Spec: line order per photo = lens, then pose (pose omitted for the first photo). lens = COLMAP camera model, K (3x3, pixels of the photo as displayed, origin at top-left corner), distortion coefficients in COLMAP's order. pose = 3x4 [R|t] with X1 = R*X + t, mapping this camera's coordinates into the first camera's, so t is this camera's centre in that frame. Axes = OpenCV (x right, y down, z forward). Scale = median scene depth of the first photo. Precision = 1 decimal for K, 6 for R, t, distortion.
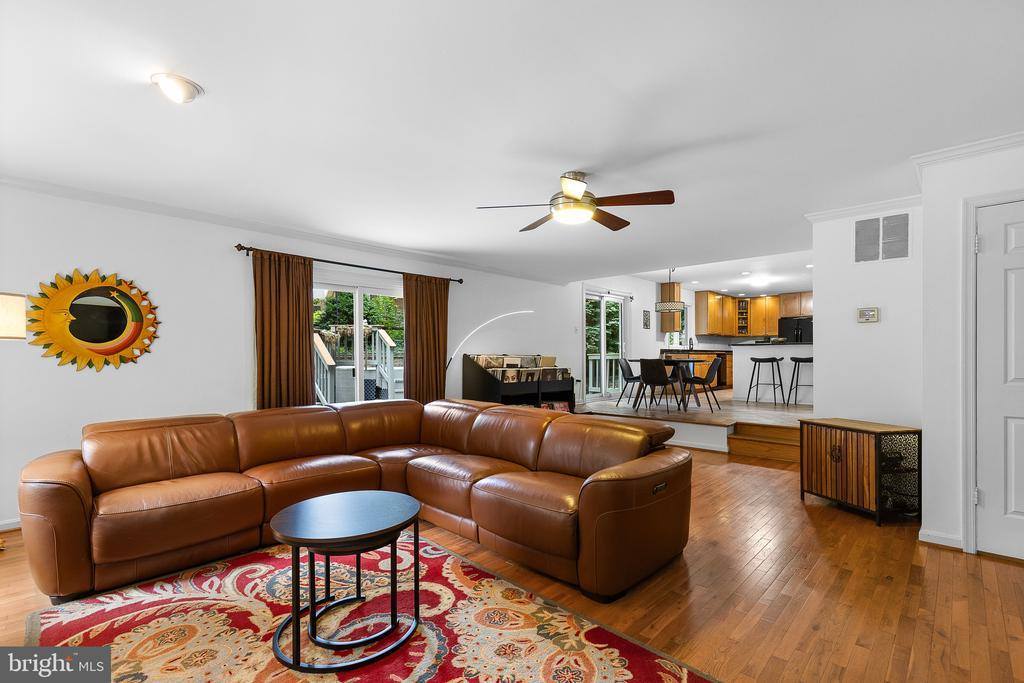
lens RADIAL K [[469.7, 0, 524.4], [0, 469.7, 359.3], [0, 0, 1]] dist [0.027375, -0.000201]
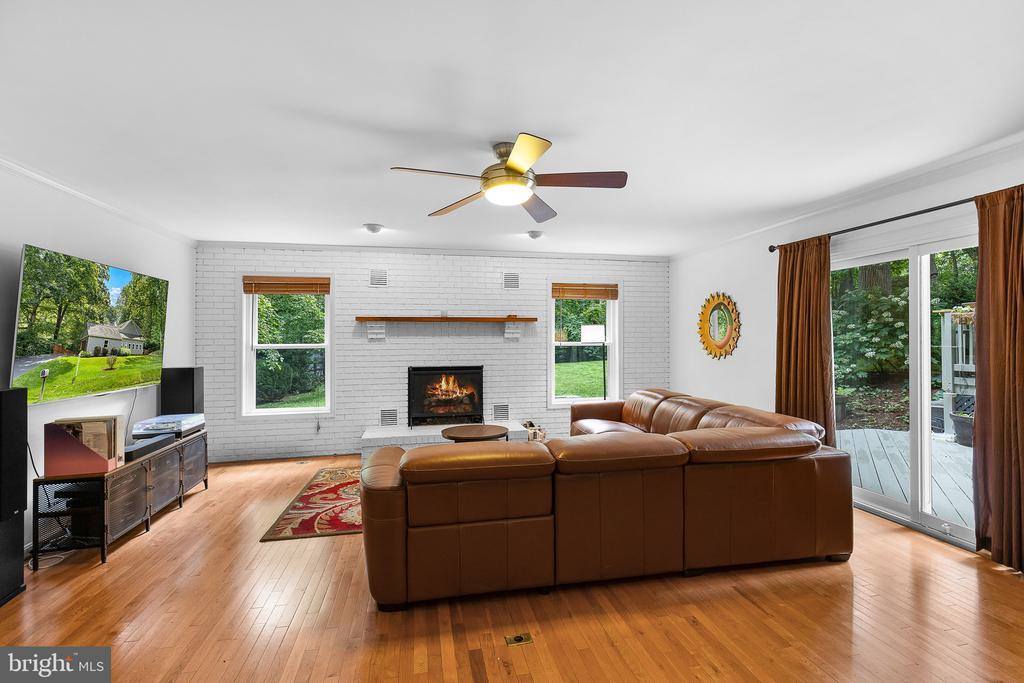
lens RADIAL K [[468.7, 0, 519.2], [0, 468.7, 328.9], [0, 0, 1]] dist [0.001765, 0.000025]
pose [[-0.573689, -0.010753, -0.819002, 0.492402], [-0.000503, 0.999918, -0.012775, -0.038523], [0.819073, -0.006917, -0.573648, 0.983038]]
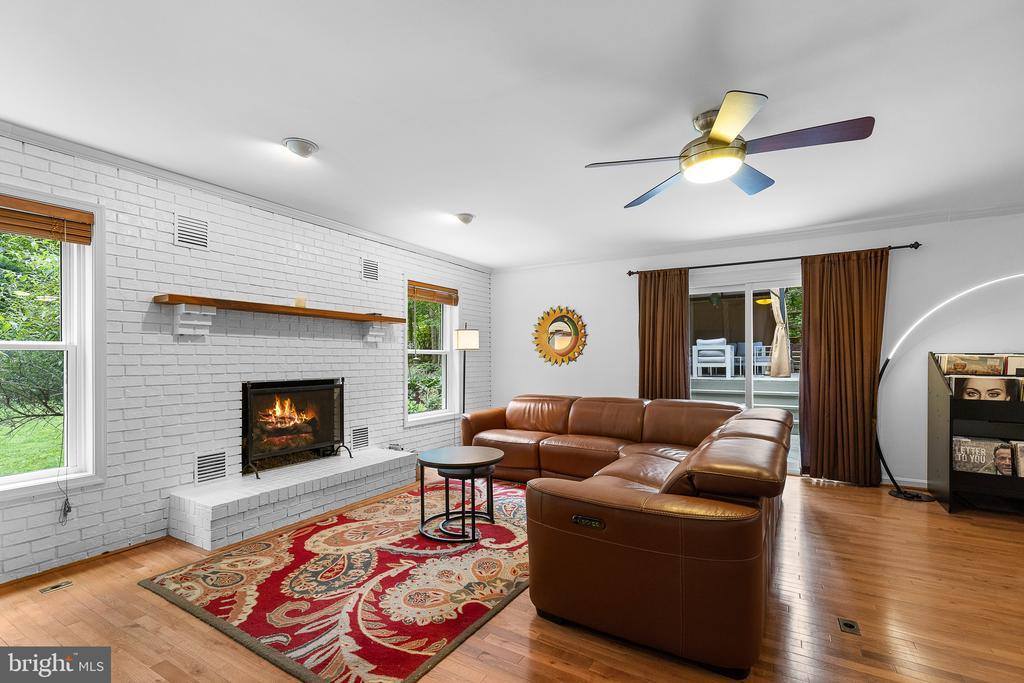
lens RADIAL K [[462.4, 0, 494.9], [0, 462.4, 354.4], [0, 0, 1]] dist [-0.000137, -0.000046]
pose [[0.202109, -0.009557, -0.979316, 0.488683], [-0.005565, 0.999925, -0.010907, 0.002590], [0.979347, 0.007654, 0.202040, 0.331199]]
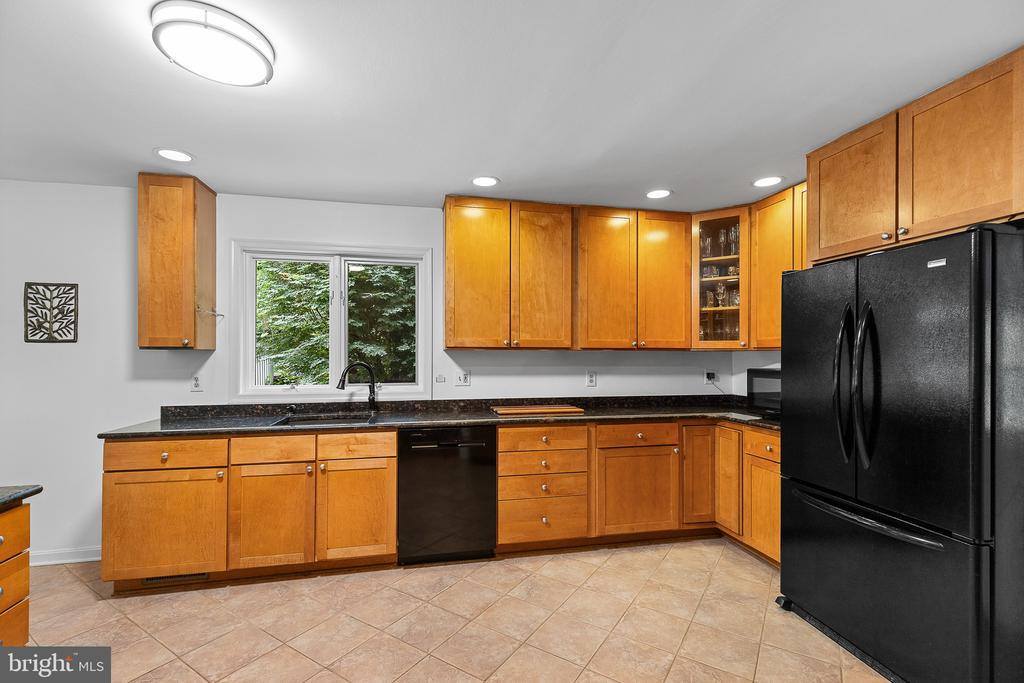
lens RADIAL K [[460.2, 0, 517.0], [0, 460.2, 351.5], [0, 0, 1]] dist [0.002653, 0.000388]
pose [[0.823225, 0.001840, -0.567712, 1.368993], [-0.005476, 0.999974, -0.004700, -0.120366], [0.567689, 0.006978, 0.823214, 1.878878]]
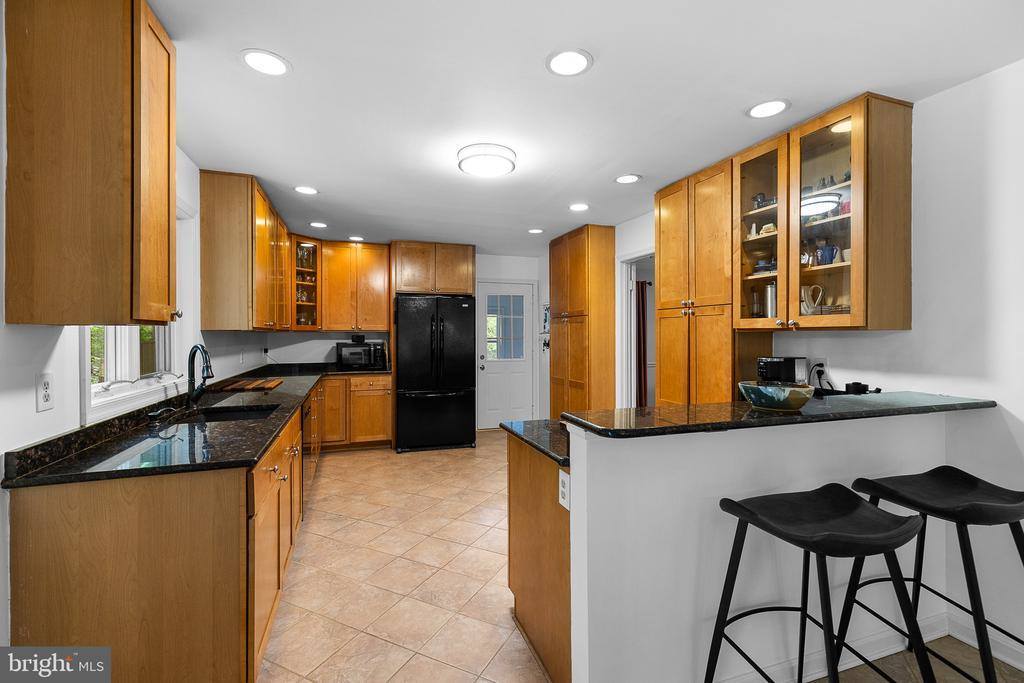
lens RADIAL K [[455.4, 0, 512.4], [0, 455.4, 337.9], [0, 0, 1]] dist [-0.001055, -0.000024]
pose [[0.470087, -0.003471, 0.882613, 0.518985], [0.003813, 0.999991, 0.001902, -0.113006], [-0.882612, 0.002472, 0.470096, 1.730813]]
